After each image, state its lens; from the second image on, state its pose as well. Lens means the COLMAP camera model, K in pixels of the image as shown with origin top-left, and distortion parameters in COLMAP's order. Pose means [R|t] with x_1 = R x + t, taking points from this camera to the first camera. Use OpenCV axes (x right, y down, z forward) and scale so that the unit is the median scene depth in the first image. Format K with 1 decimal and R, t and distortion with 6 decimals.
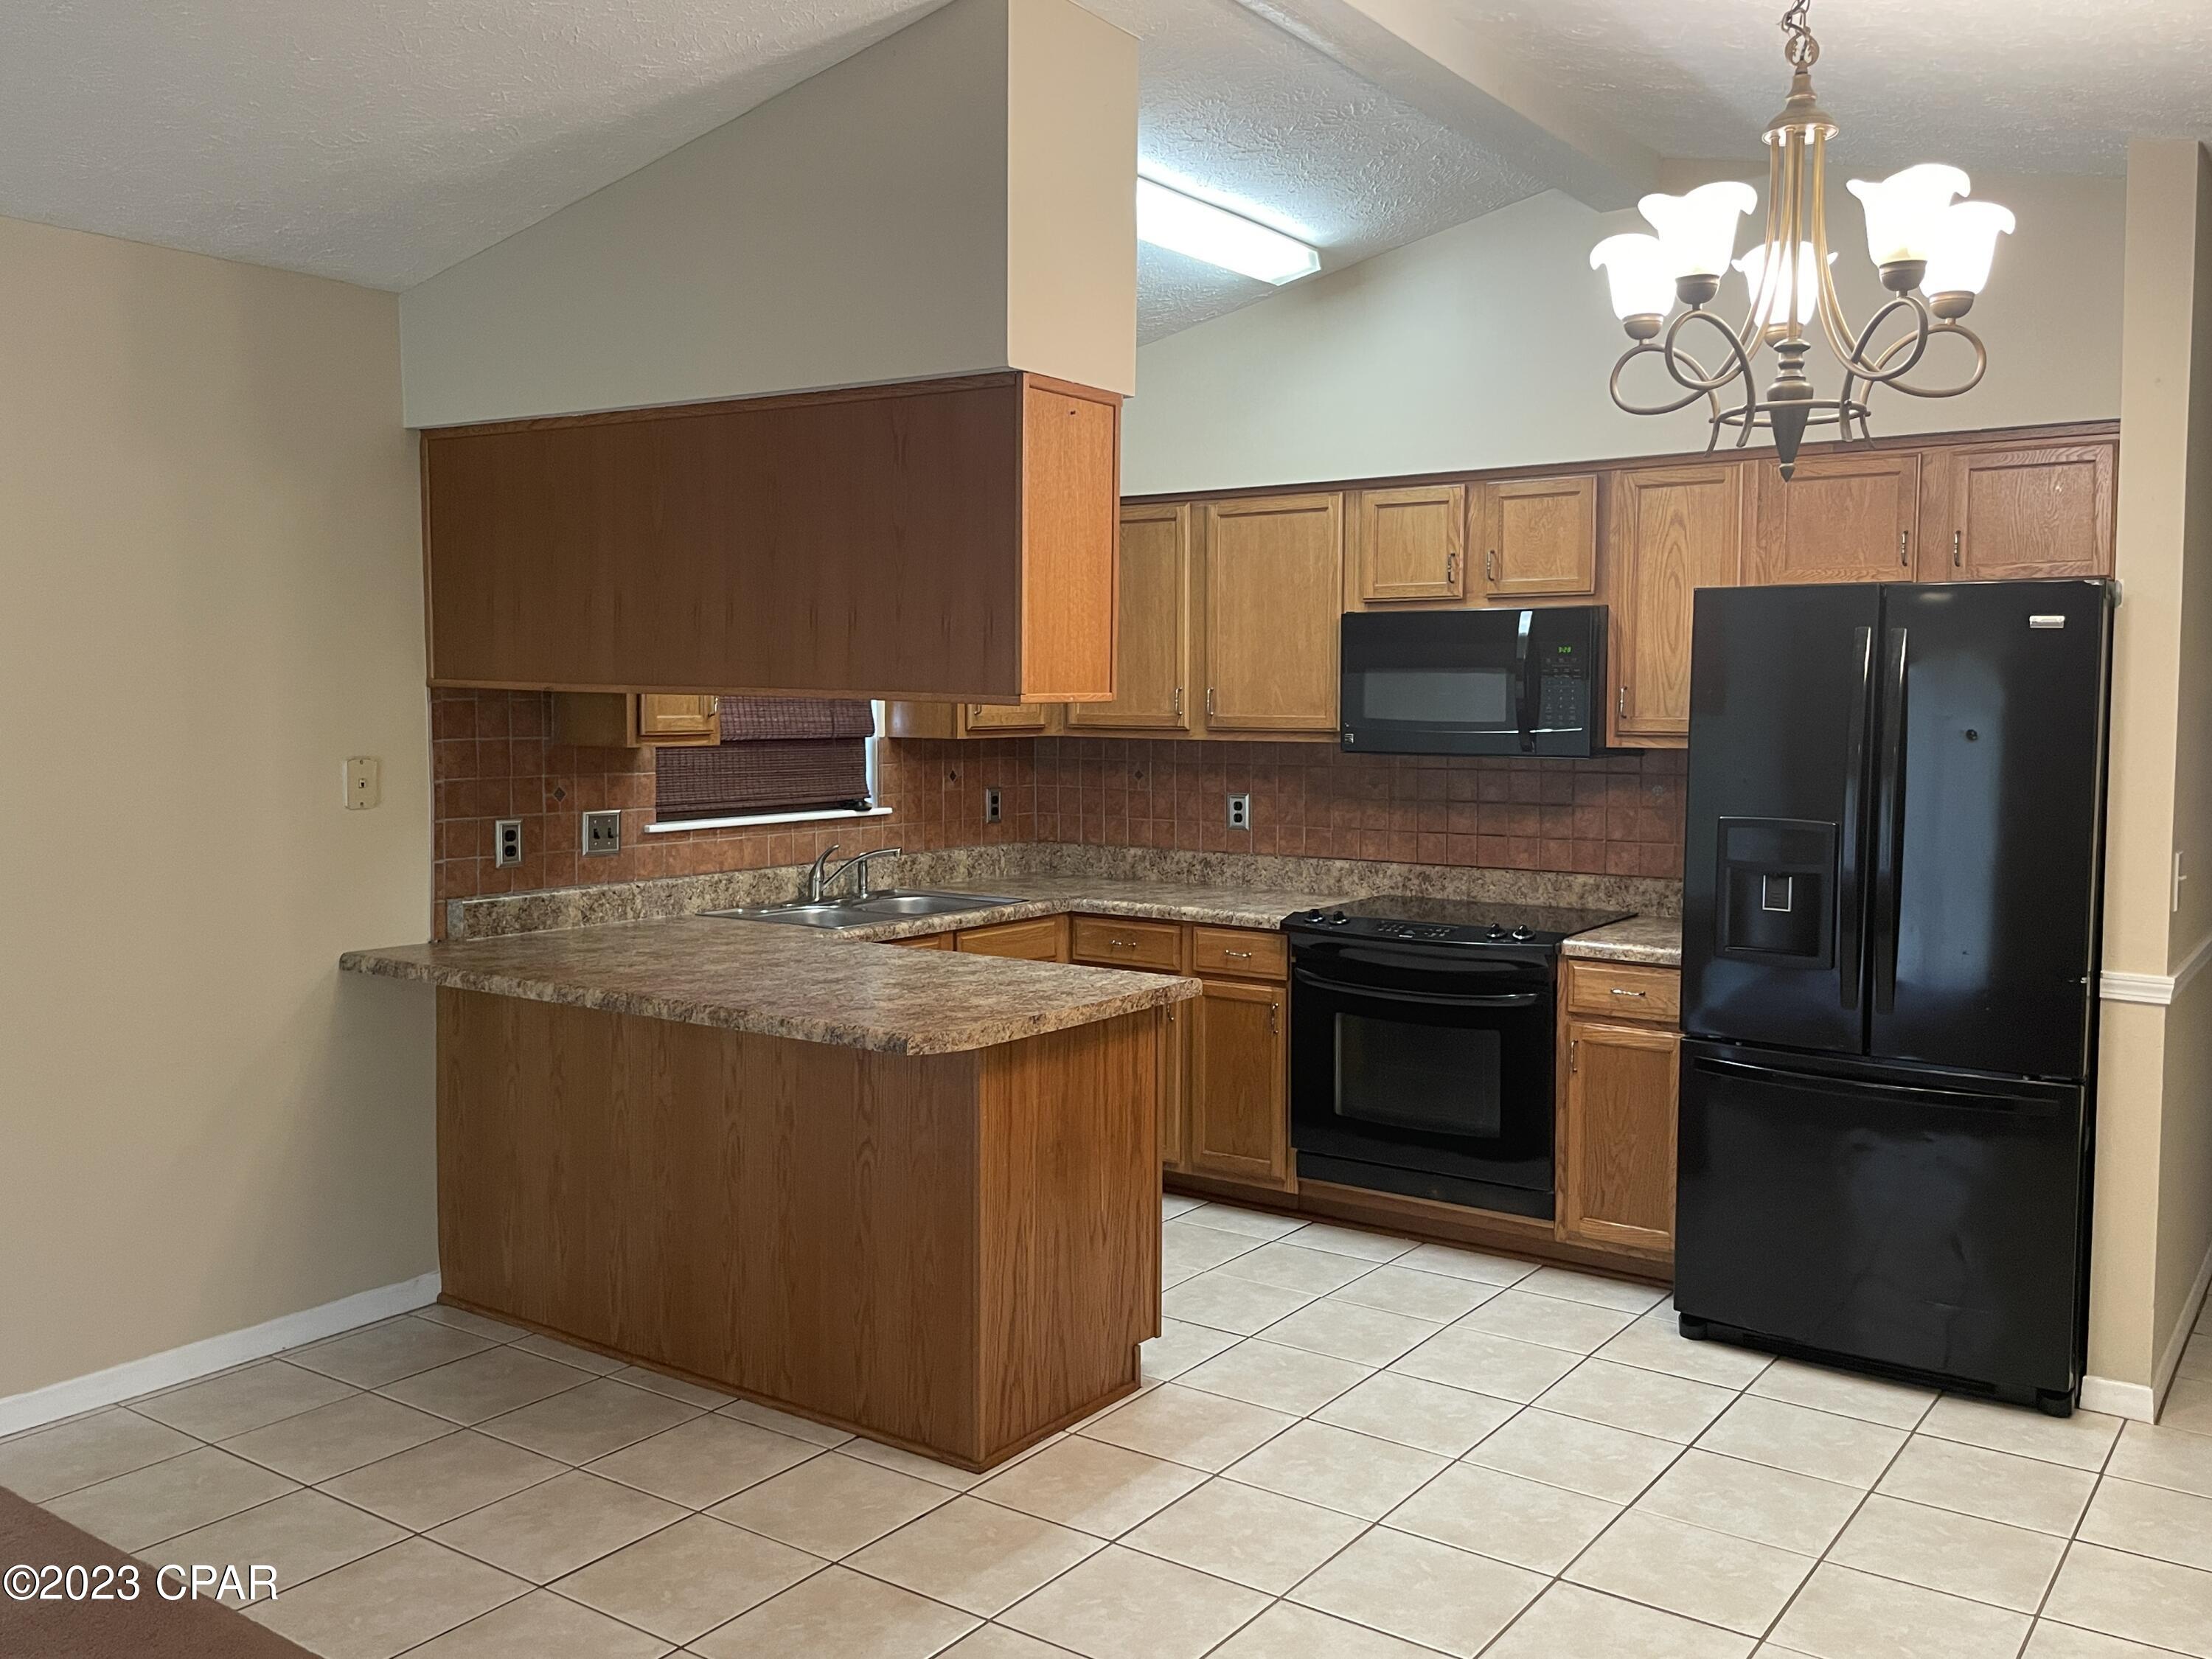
lens RADIAL K [[1836.6, 0, 1106.0], [0, 1836.6, 829.5], [0, 0, 1]] dist [0.002589, 0.000249]
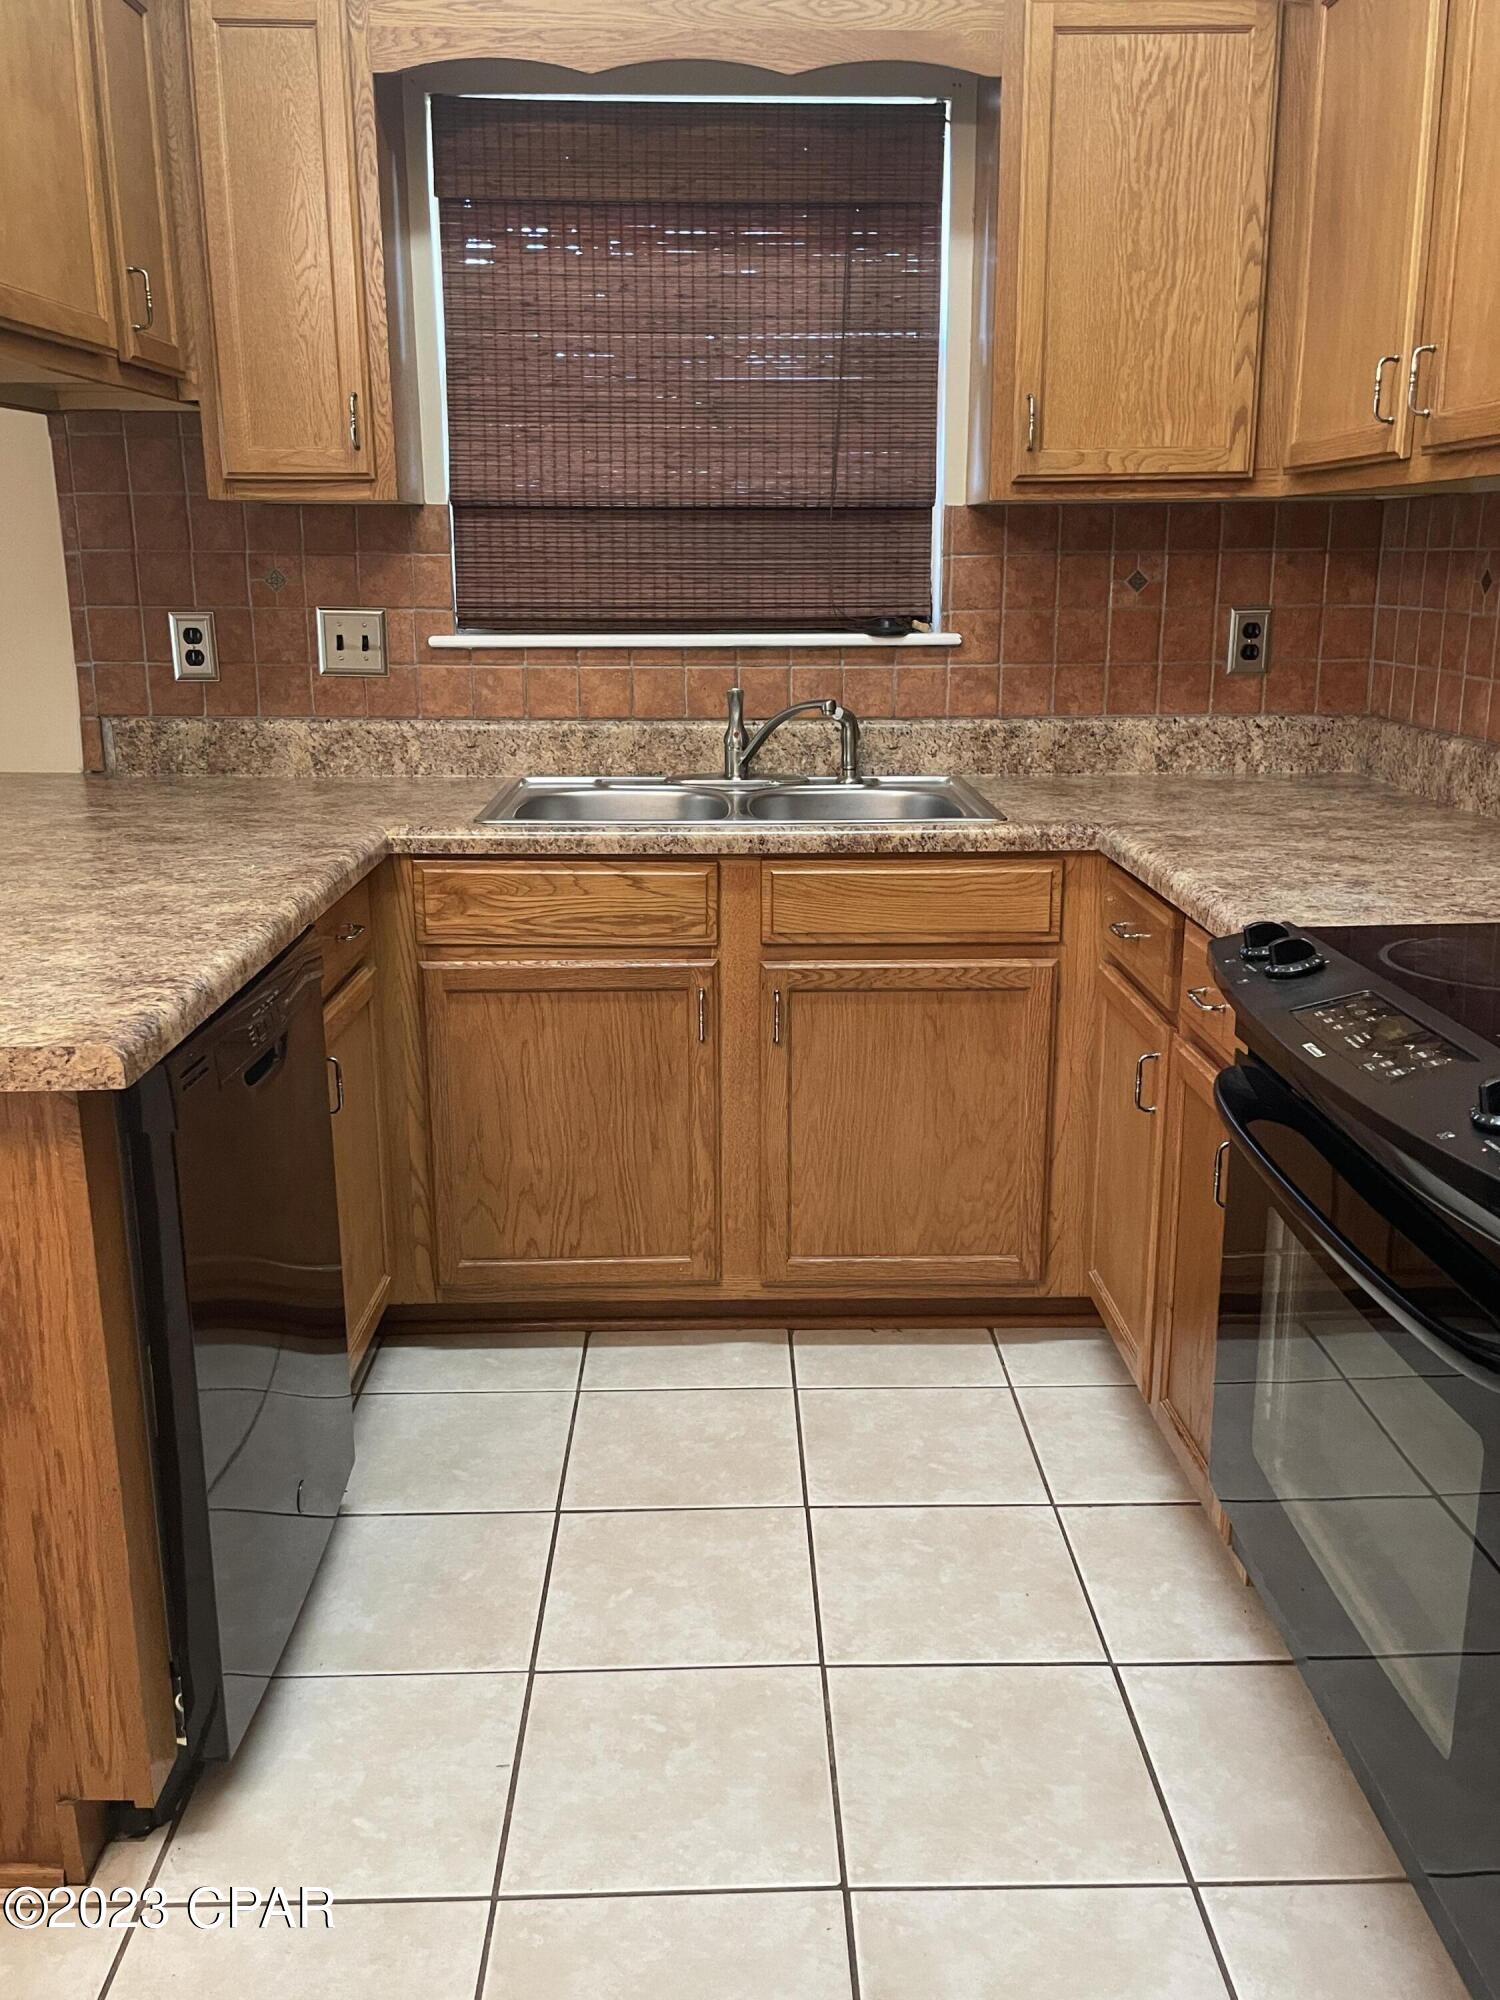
lens RADIAL K [[1808.4, 0, 749.6], [0, 1808.4, 969.5], [0, 0, 1]] dist [0.099571, -0.000931]
pose [[0.594680, 0.202032, -0.778164, 0.340017], [-0.054735, 0.975839, 0.211525, -0.028866], [0.802097, -0.083197, 0.591370, 0.661779]]
